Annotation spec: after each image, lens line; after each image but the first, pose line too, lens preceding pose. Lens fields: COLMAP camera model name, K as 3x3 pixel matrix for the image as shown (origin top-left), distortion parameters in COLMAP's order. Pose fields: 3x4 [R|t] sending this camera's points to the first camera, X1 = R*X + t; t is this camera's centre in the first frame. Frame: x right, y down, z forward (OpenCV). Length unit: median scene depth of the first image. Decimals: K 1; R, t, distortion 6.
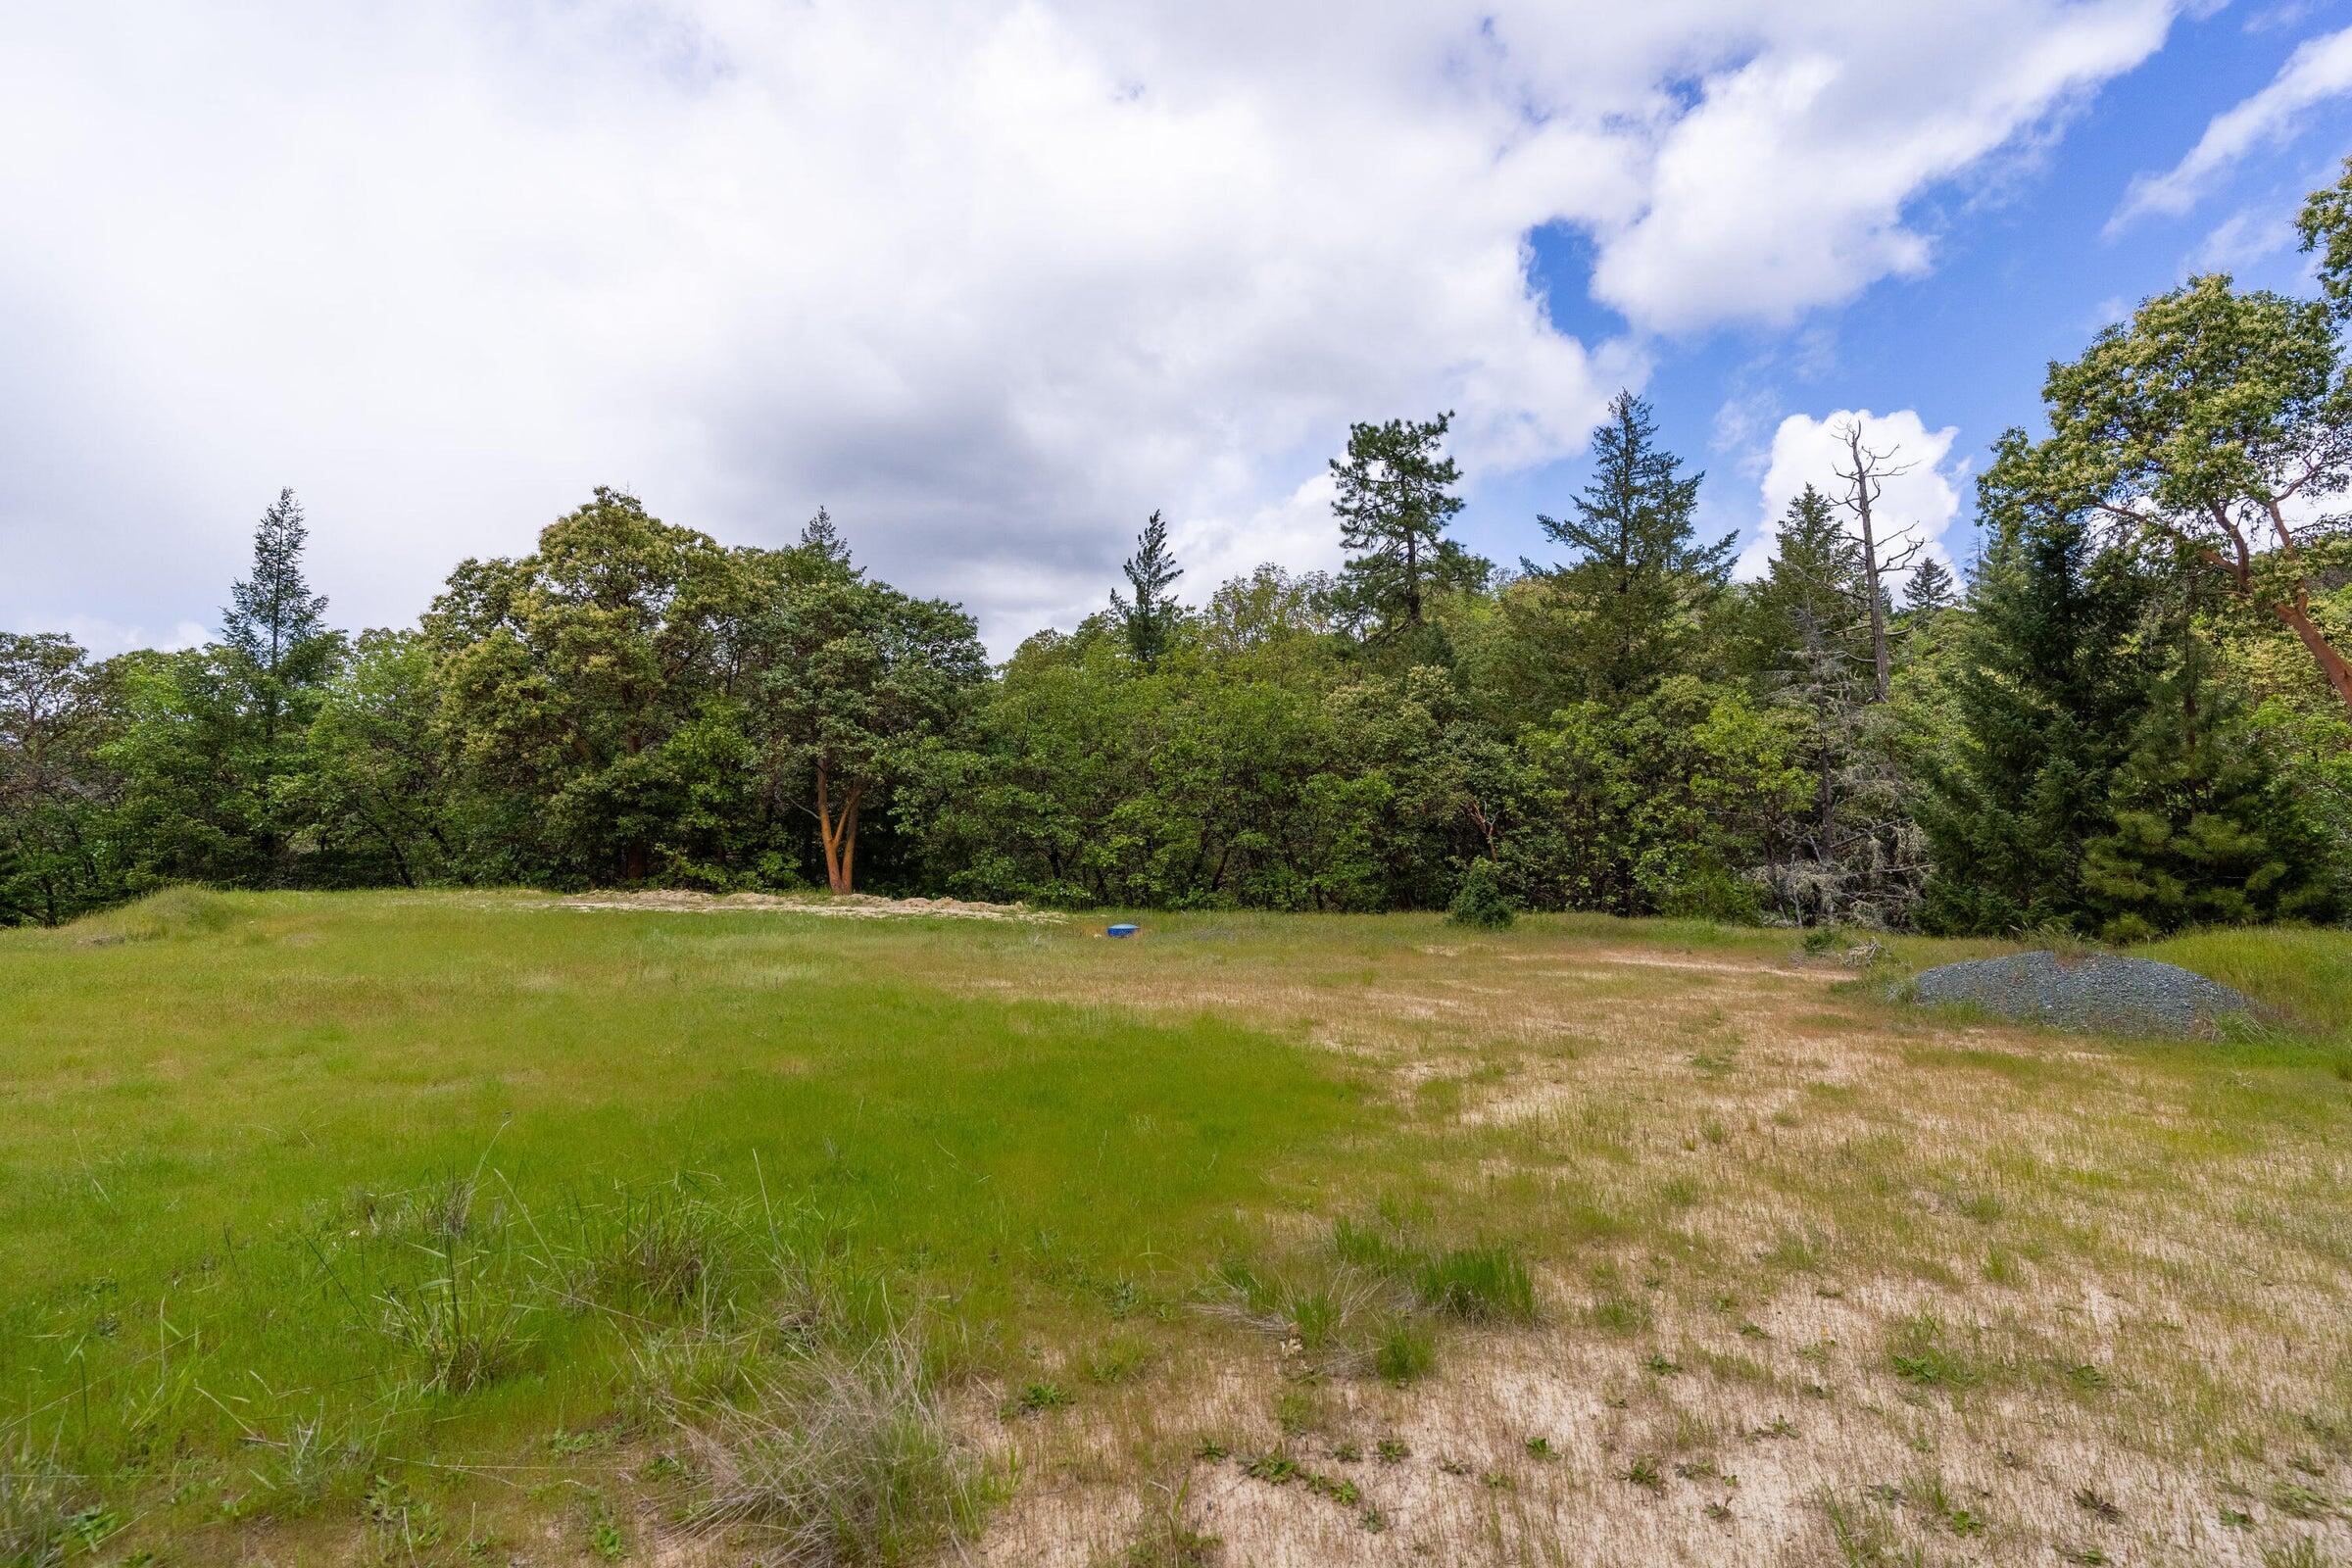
lens RADIAL K [[1143.4, 0, 1165.3], [0, 1143.4, 780.7], [0, 0, 1]] dist [0.003445, 0.000032]
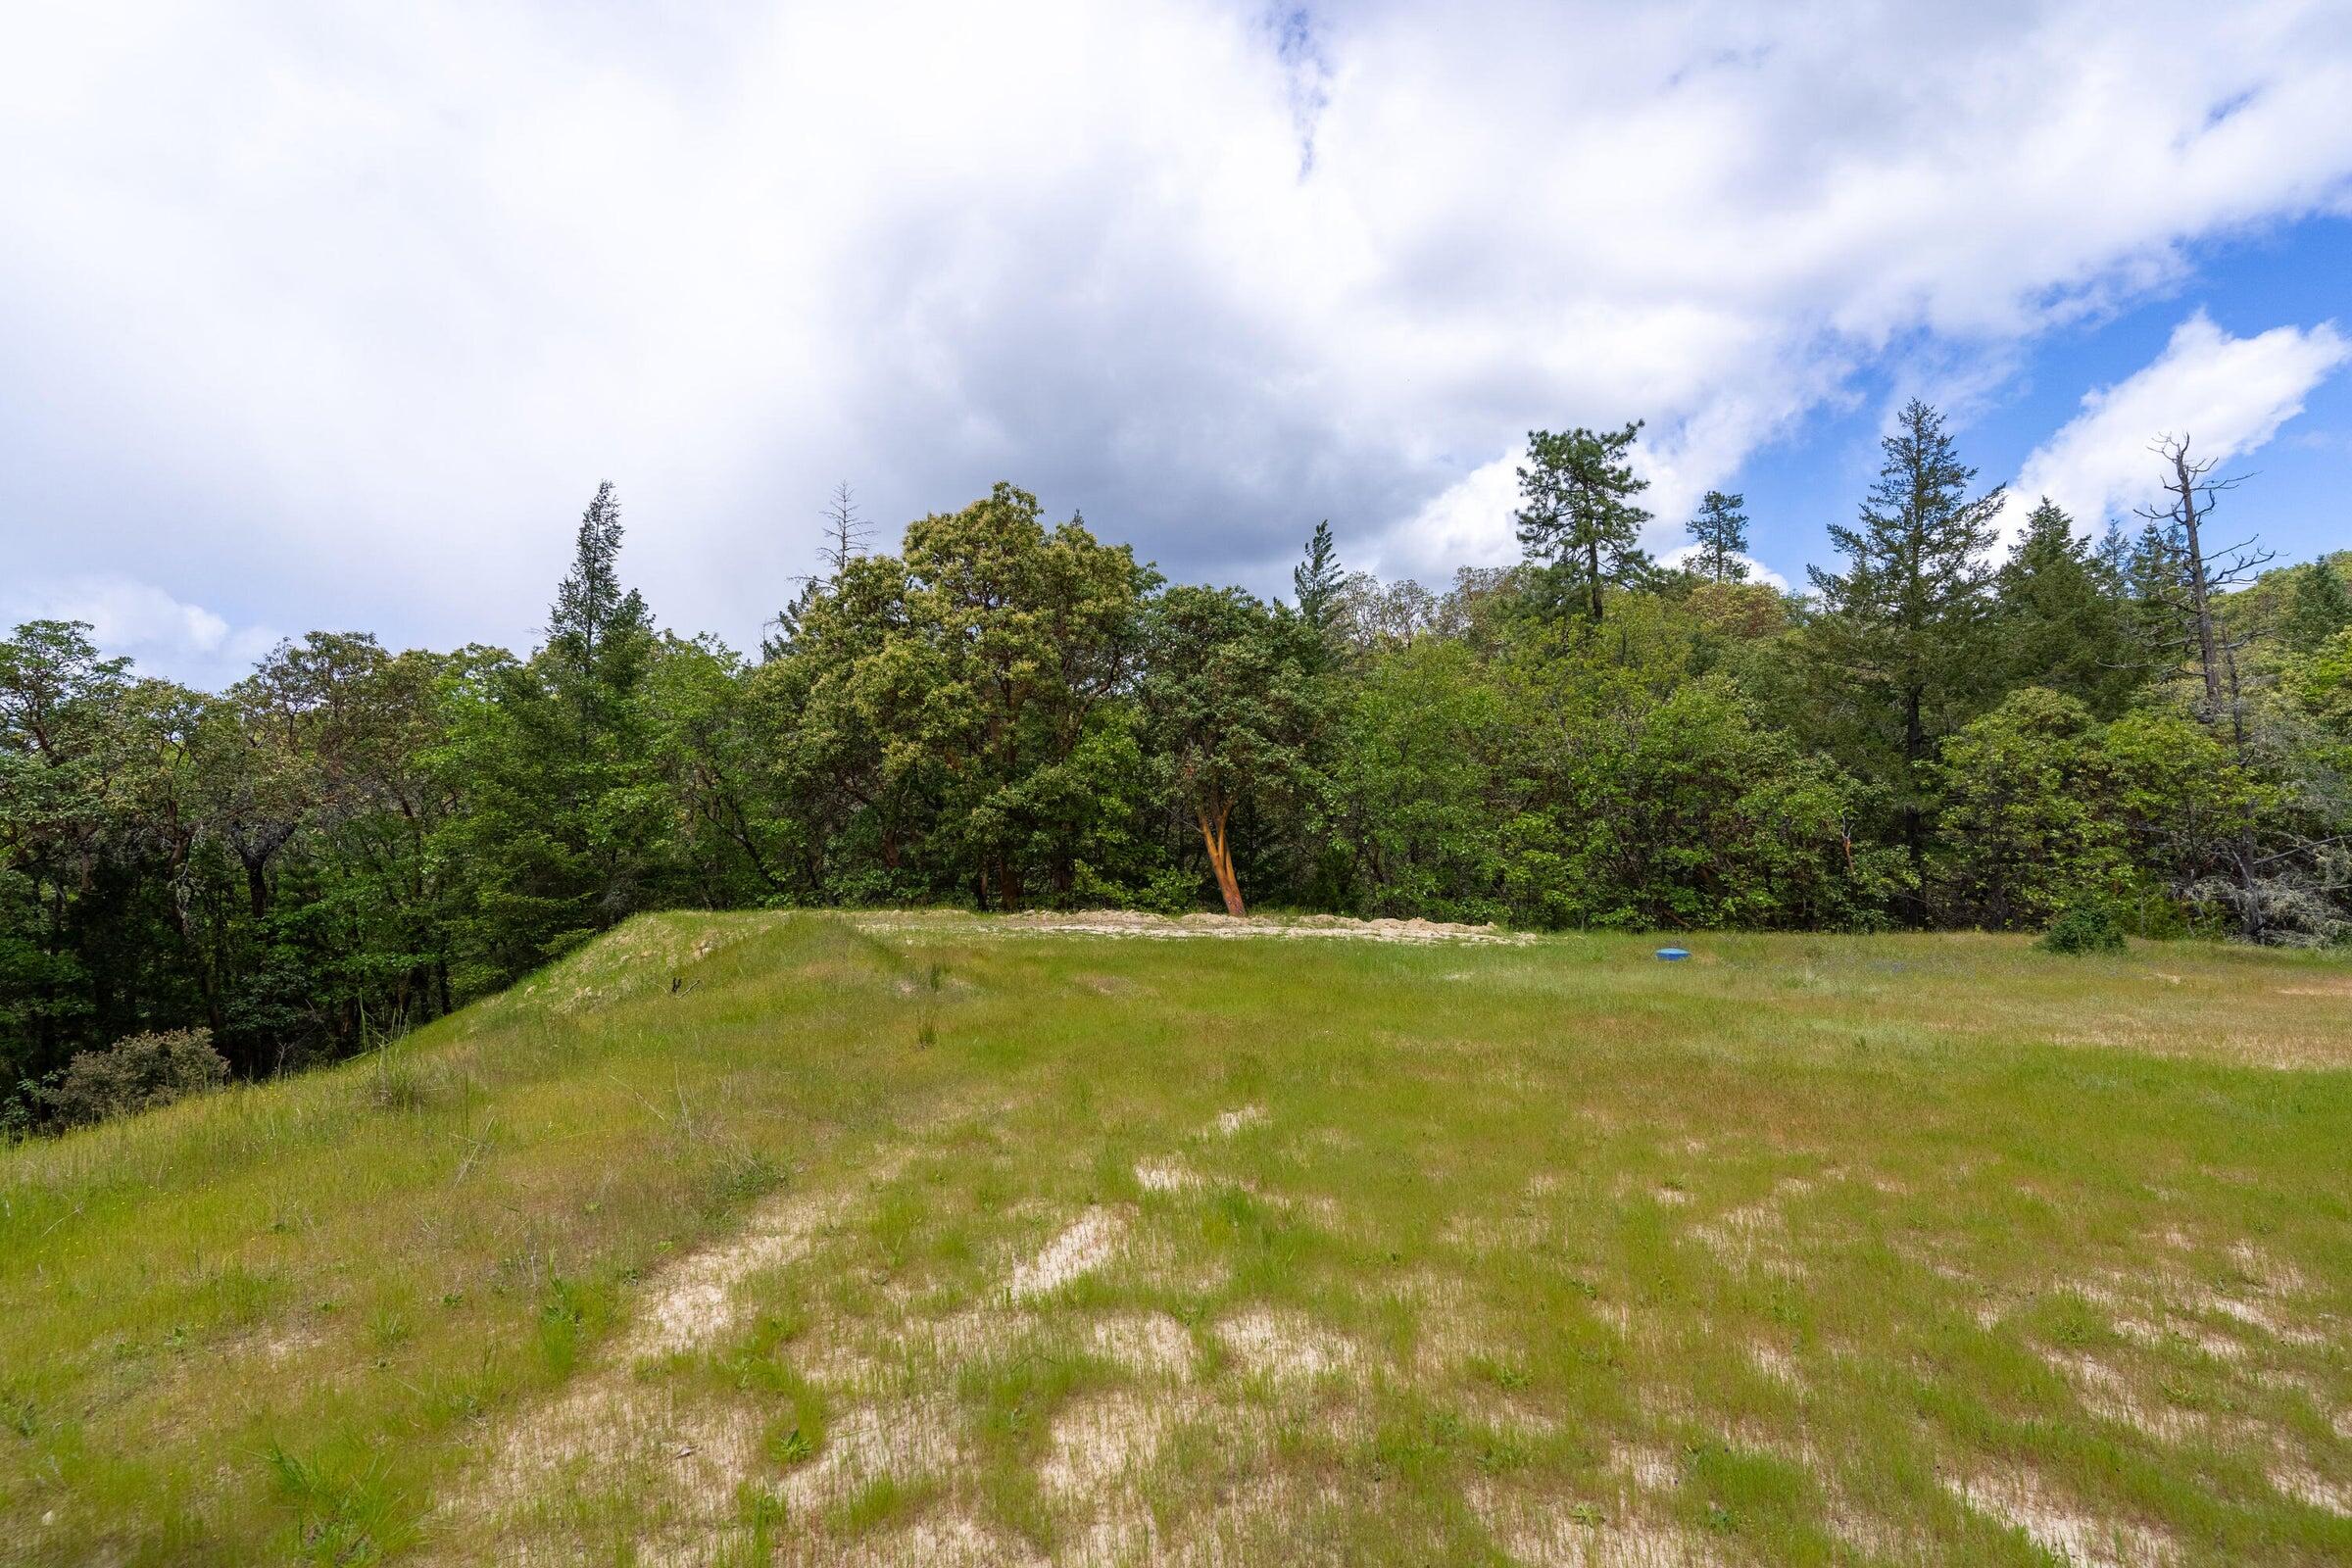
lens RADIAL K [[1115.4, 0, 1188.2], [0, 1115.4, 787.6], [0, 0, 1]] dist [0.006695, -0.000718]
pose [[0.999070, 0.002484, 0.043045, -0.378123], [-0.002653, 0.999989, 0.003882, -0.008592], [-0.043034, -0.003992, 0.999066, 0.072008]]
